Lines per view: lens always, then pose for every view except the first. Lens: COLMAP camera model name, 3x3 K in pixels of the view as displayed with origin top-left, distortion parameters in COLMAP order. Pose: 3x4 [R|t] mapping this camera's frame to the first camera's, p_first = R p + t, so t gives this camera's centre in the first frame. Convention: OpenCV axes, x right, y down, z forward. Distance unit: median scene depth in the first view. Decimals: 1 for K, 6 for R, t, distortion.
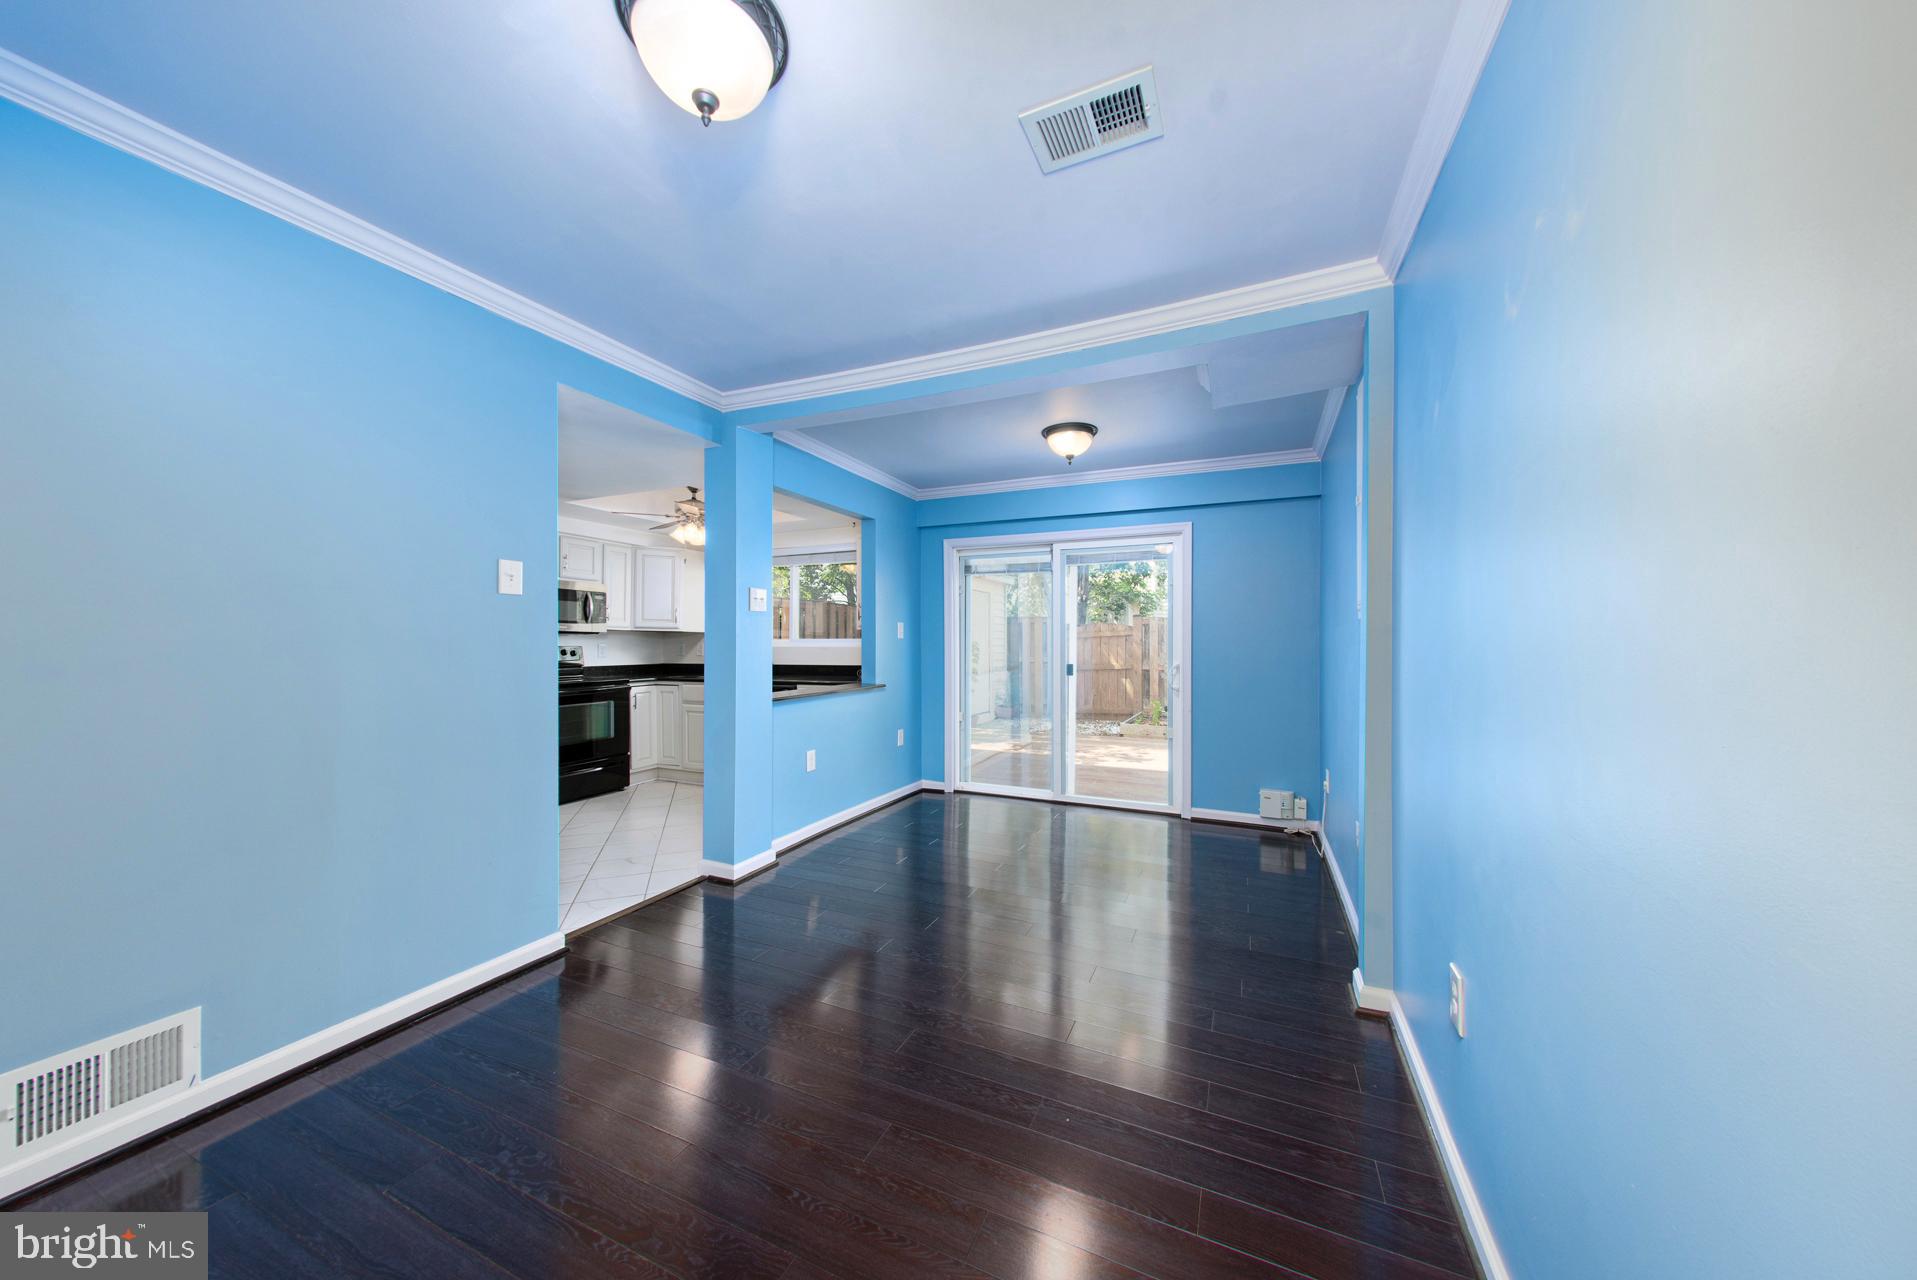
lens RADIAL K [[652.7, 0, 955.3], [0, 652.7, 638.2], [0, 0, 1]] dist [-0.000164, 0.000132]
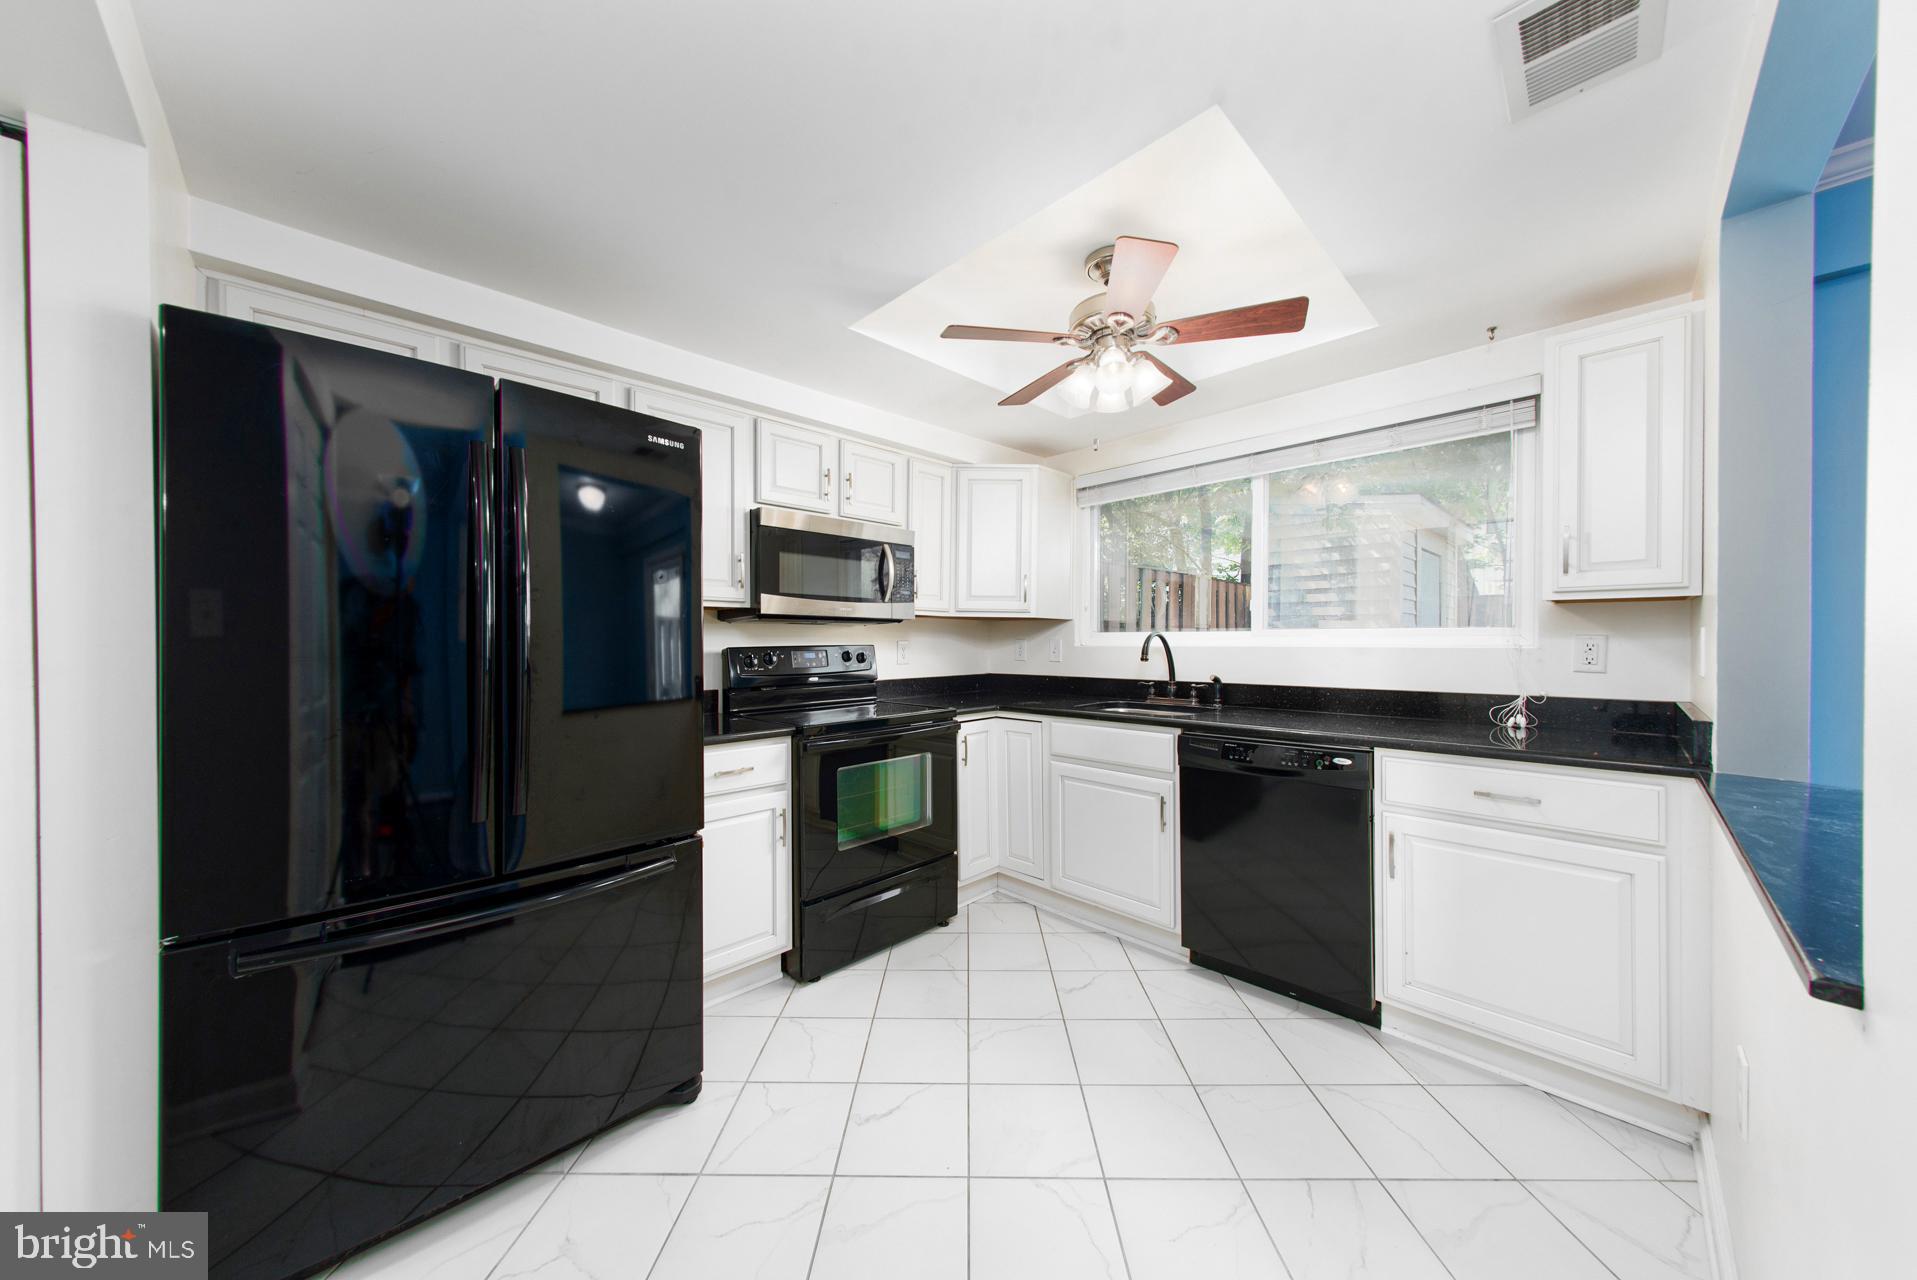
lens RADIAL K [[637.7, 0, 958.5], [0, 637.7, 640.0], [0, 0, 1]] dist [0.008185, 0.000030]
pose [[0.929939, -0.001956, -0.367710, -0.308096], [0.007283, 0.999888, 0.013101, 0.000989], [0.367643, -0.014861, 0.929848, 0.525154]]
